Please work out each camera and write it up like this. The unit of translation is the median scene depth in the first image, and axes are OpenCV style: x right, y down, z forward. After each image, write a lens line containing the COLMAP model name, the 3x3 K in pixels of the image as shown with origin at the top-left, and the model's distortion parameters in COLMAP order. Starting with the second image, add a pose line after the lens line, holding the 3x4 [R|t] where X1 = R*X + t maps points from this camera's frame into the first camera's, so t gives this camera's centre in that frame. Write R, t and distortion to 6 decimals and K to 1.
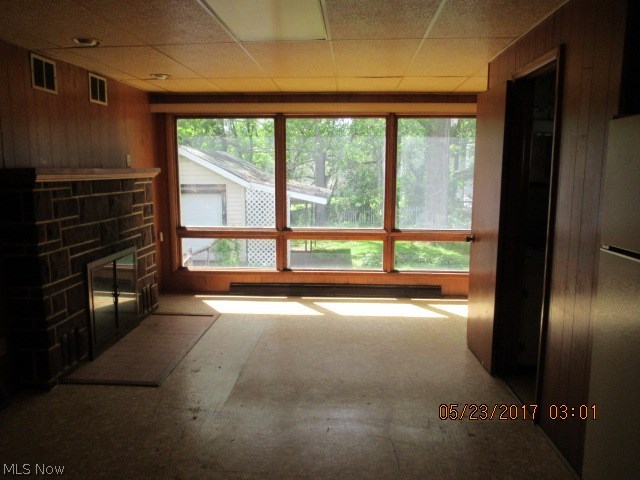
lens RADIAL K [[472.0, 0, 321.8], [0, 472.0, 236.6], [0, 0, 1]] dist [-0.035731, 0.003212]
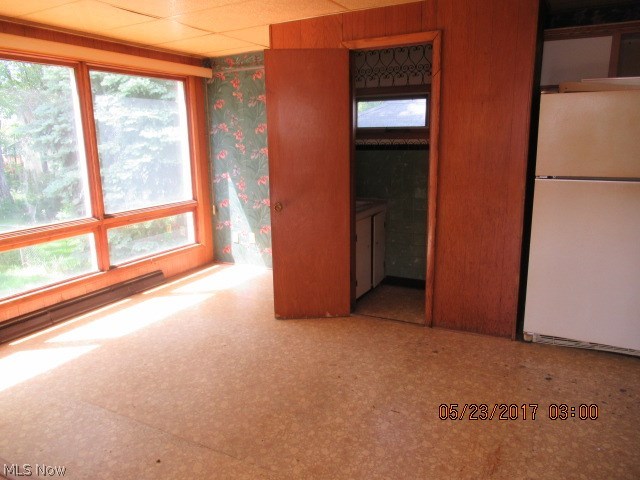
lens RADIAL K [[472.0, 0, 321.8], [0, 472.0, 244.4], [0, 0, 1]] dist [-0.035731, 0.003212]
pose [[0.412702, -0.209511, 0.886443, -0.407171], [0.142160, 0.976077, 0.164511, -0.045897], [-0.899704, 0.058123, 0.432613, 0.351428]]
